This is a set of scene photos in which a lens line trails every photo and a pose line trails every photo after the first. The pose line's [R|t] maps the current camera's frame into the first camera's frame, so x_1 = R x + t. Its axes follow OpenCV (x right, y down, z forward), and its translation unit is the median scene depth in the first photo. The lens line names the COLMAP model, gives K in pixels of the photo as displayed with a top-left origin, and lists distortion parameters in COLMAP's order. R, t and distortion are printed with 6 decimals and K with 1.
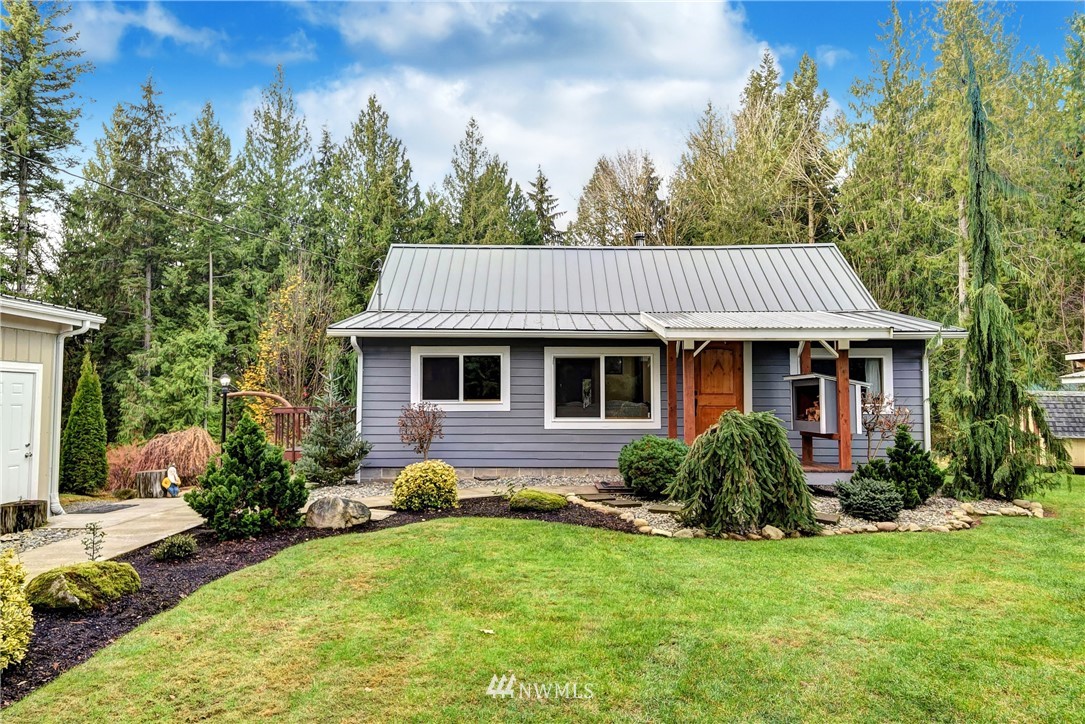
lens RADIAL K [[637.2, 0, 542.2], [0, 637.2, 384.0], [0, 0, 1]] dist [0.004140, 0.001343]
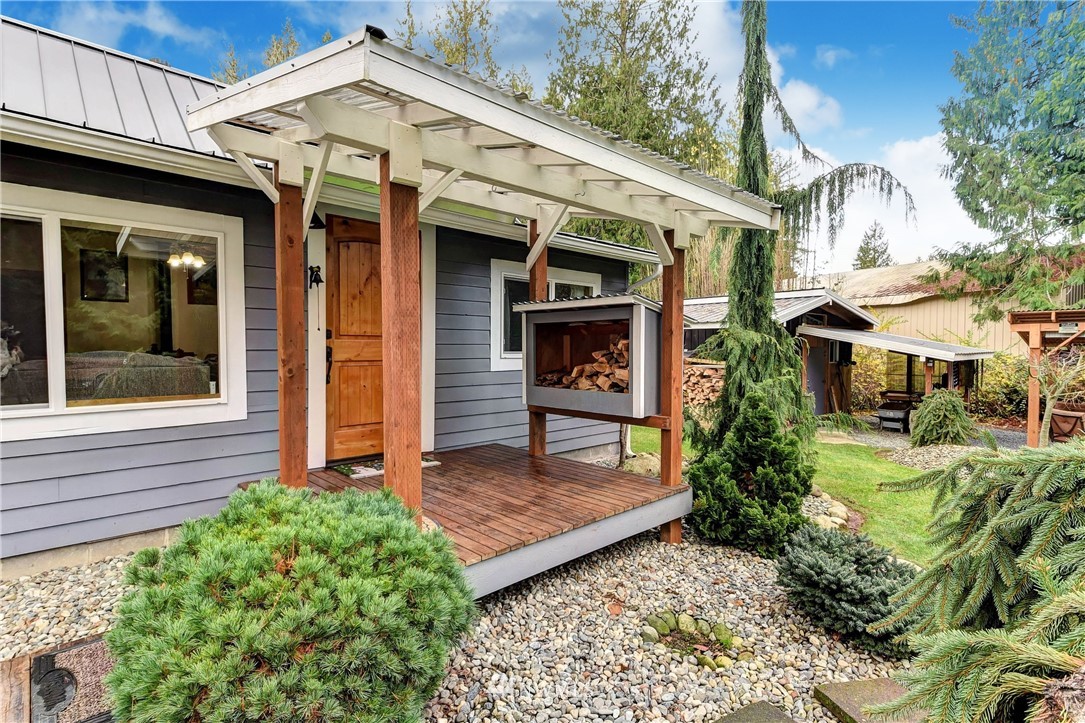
lens RADIAL K [[540.0, 0, 542.5], [0, 540.0, 361.5], [0, 0, 1]] dist [-0.001006, -0.000341]
pose [[0.712620, -0.022606, 0.701186, 0.077504], [-0.017909, 0.998569, 0.050394, 0.011629], [-0.701322, -0.048469, 0.711195, 0.613633]]
